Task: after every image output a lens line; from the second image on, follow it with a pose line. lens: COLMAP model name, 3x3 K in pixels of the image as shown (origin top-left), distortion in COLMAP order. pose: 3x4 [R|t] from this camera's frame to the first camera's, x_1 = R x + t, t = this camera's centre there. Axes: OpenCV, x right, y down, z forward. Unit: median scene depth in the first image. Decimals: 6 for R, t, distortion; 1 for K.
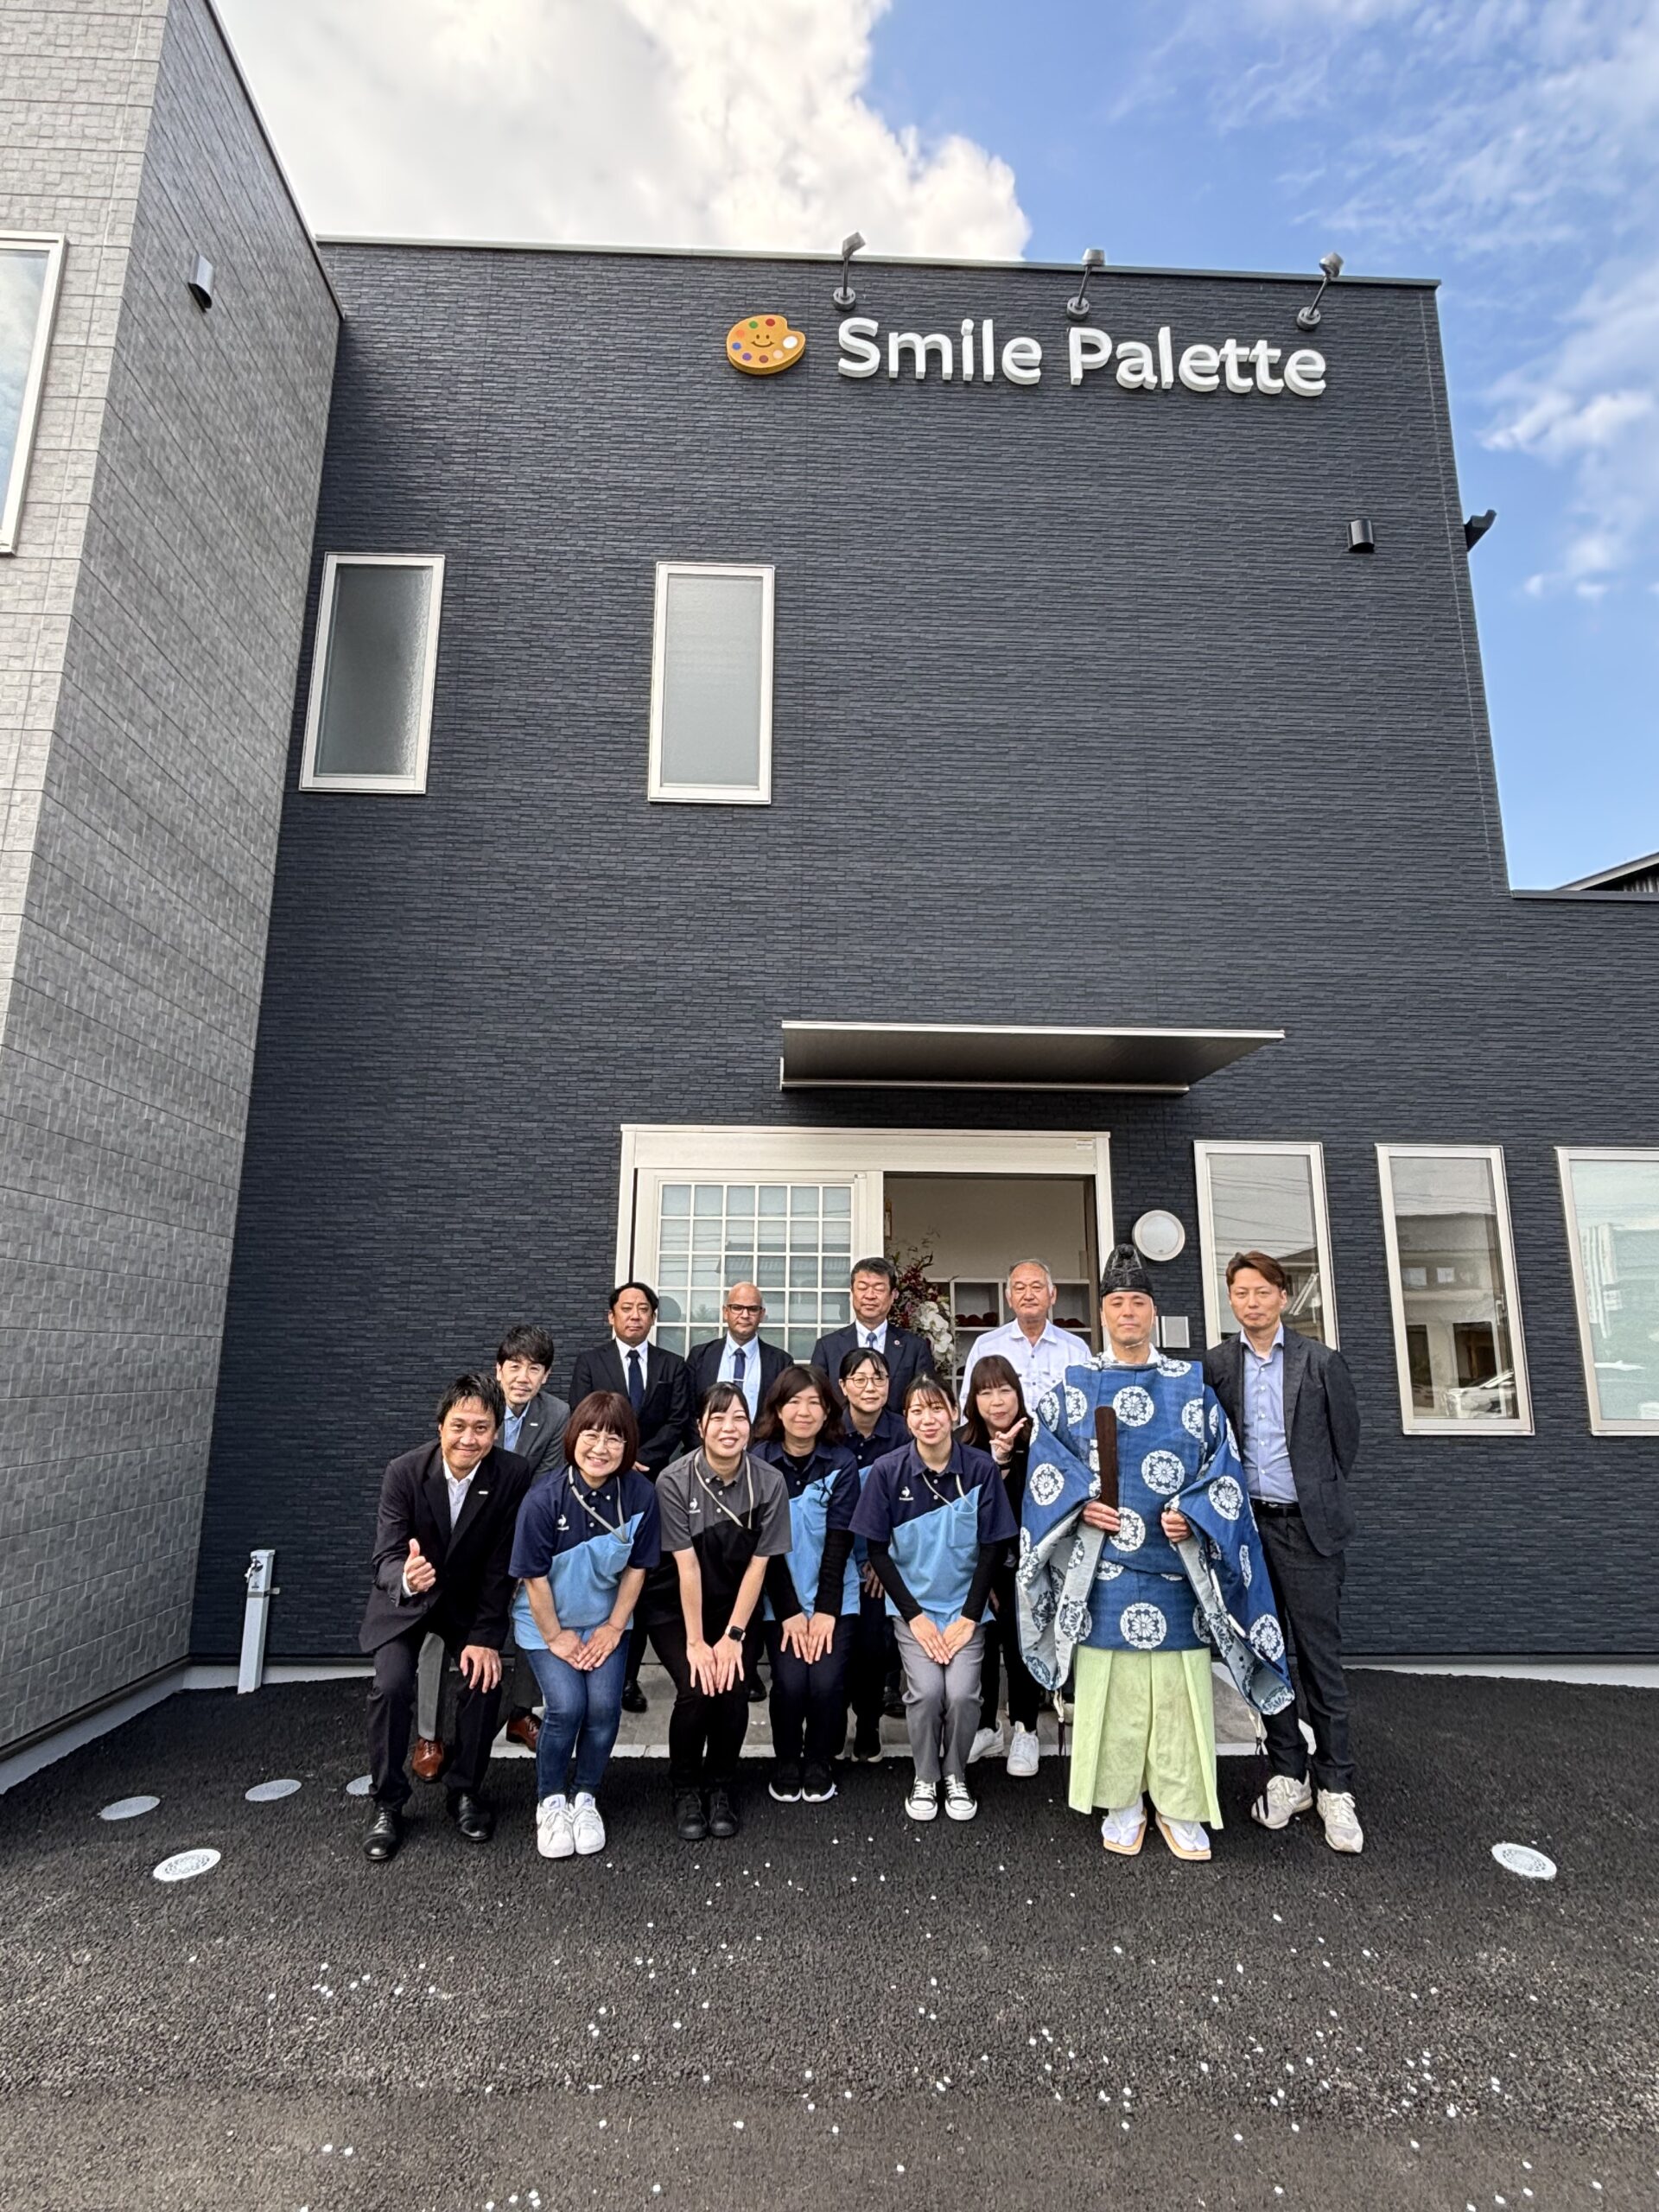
lens RADIAL K [[1149.8, 0, 838.9], [0, 1149.8, 1104.2], [0, 0, 1]] dist [0.006805, -0.001131]
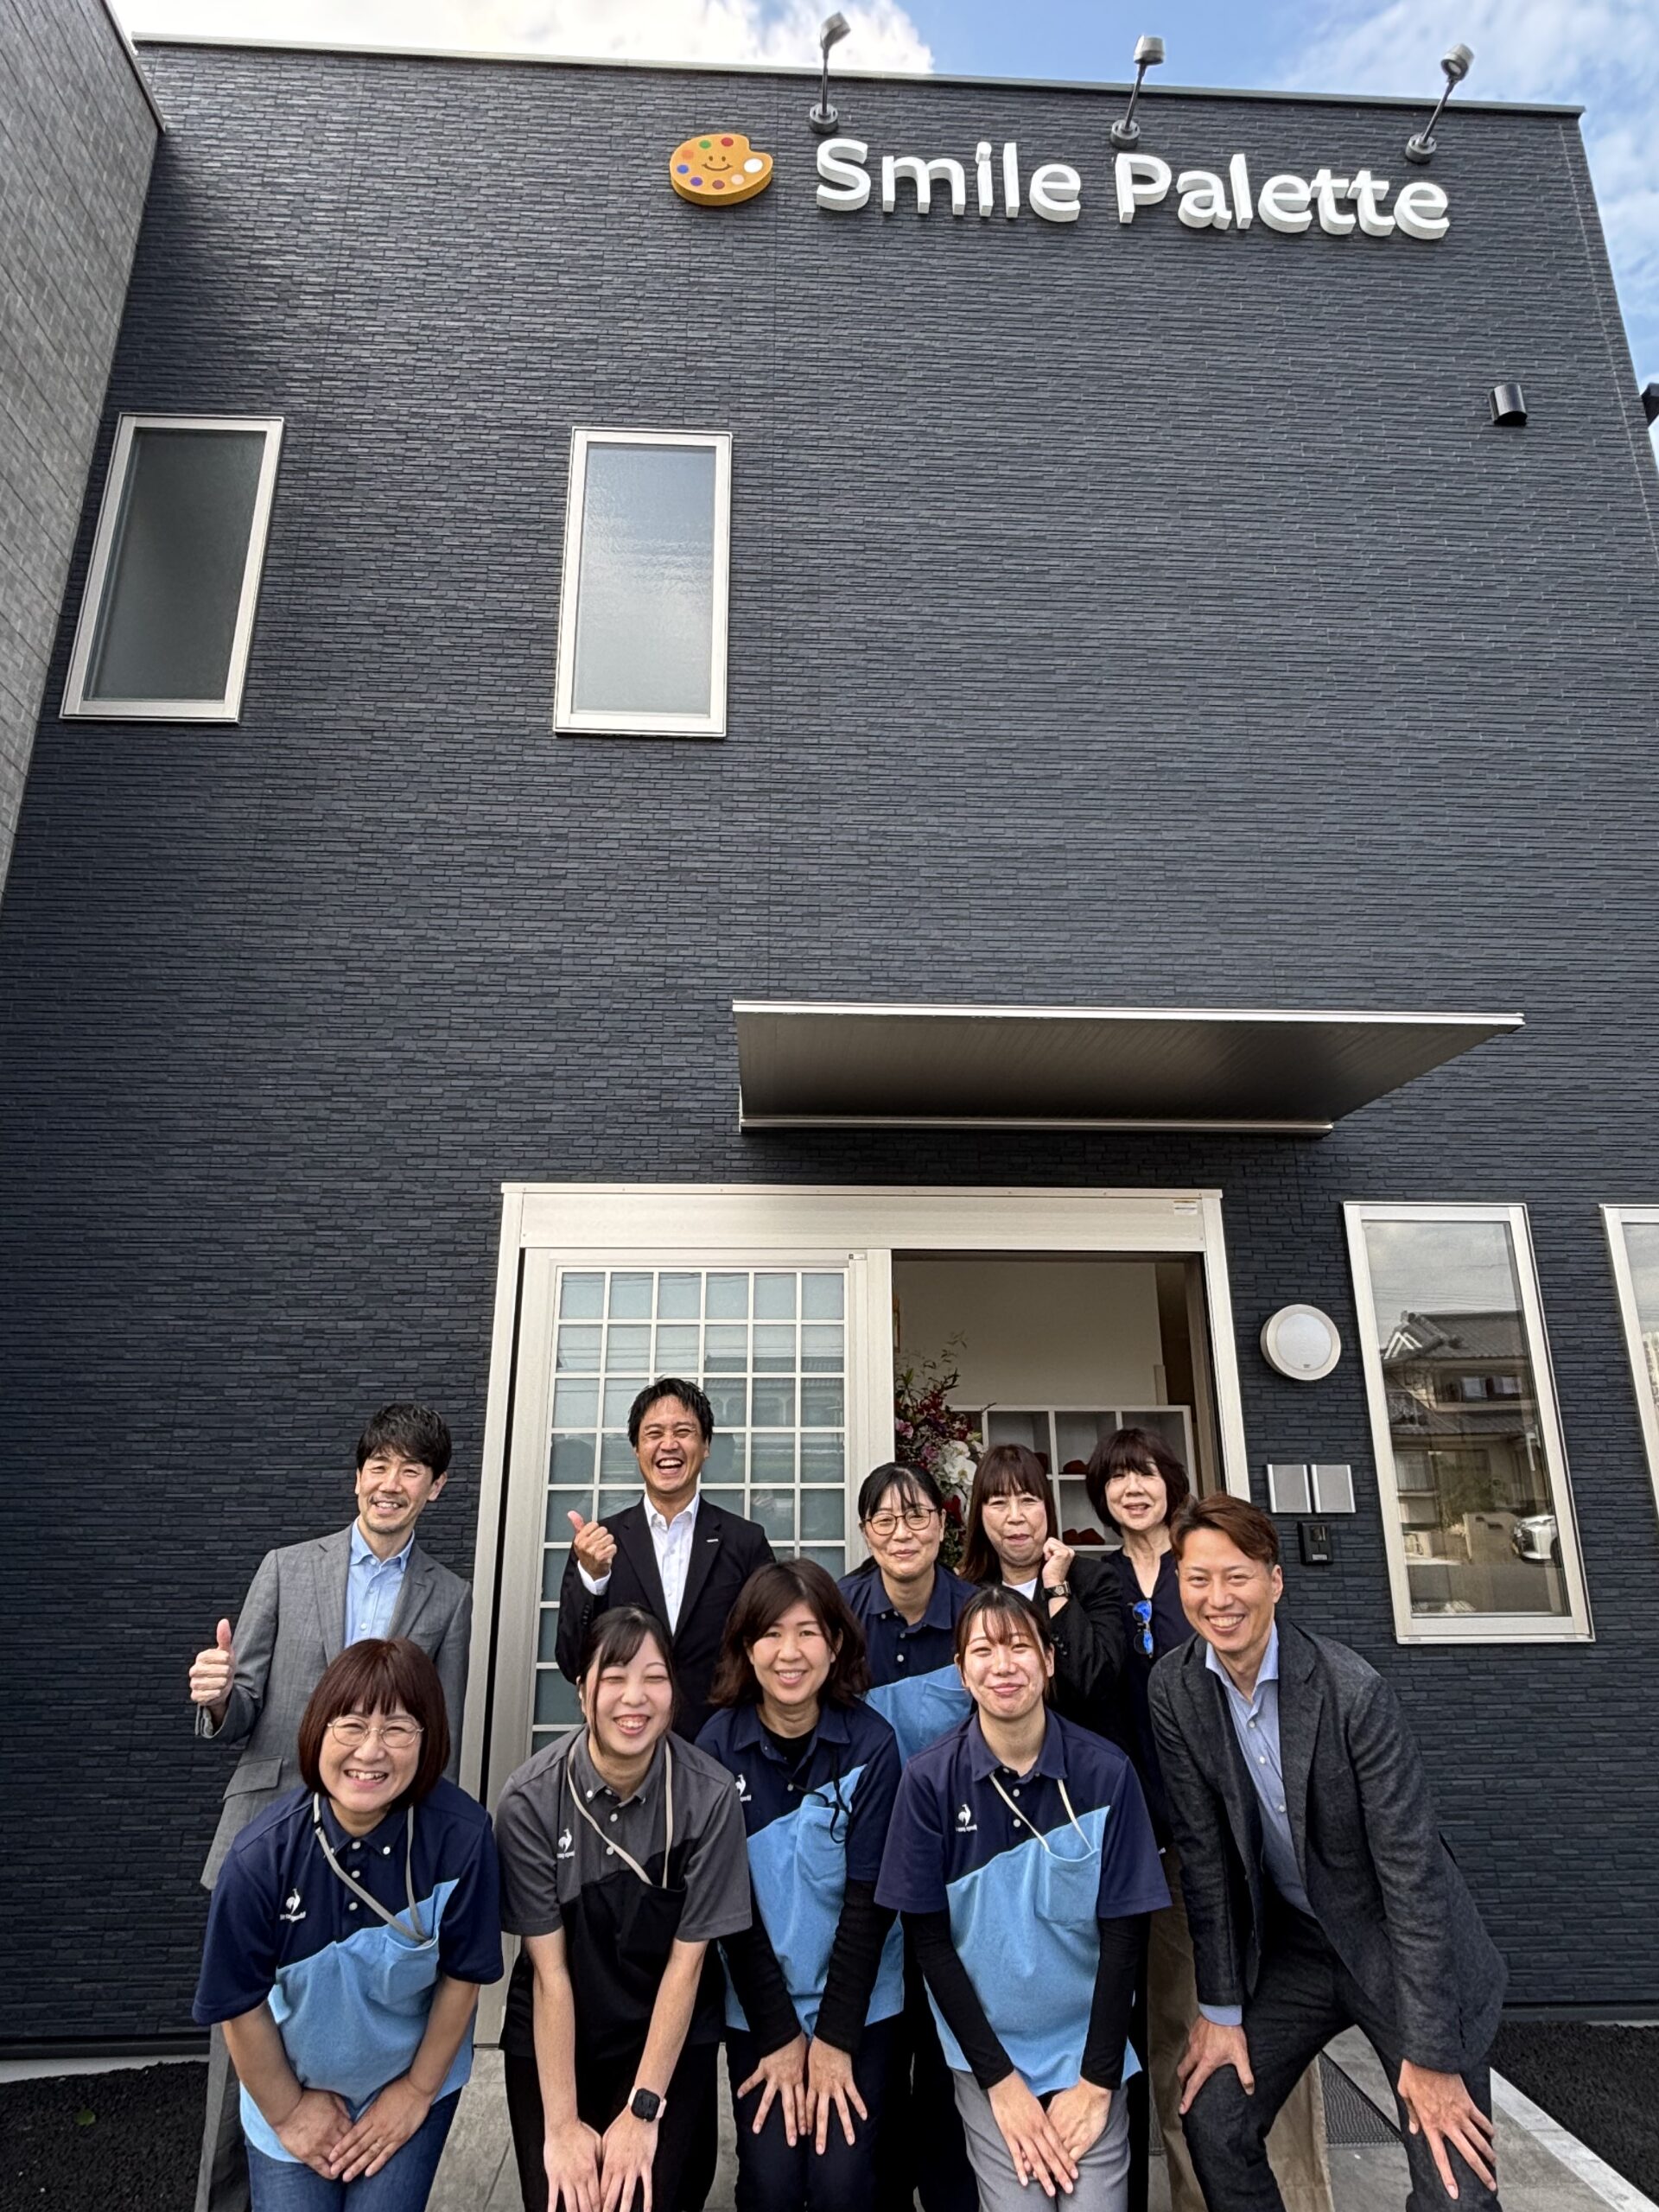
lens RADIAL K [[1277.3, 0, 835.9], [0, 1277.3, 1101.6], [0, 0, 1]] dist [0.001716, -0.002935]
pose [[0.999942, -0.009164, 0.005627, 0.002424], [0.009587, 0.996718, -0.080382, 0.029029], [-0.004872, 0.080431, 0.996748, 0.225082]]
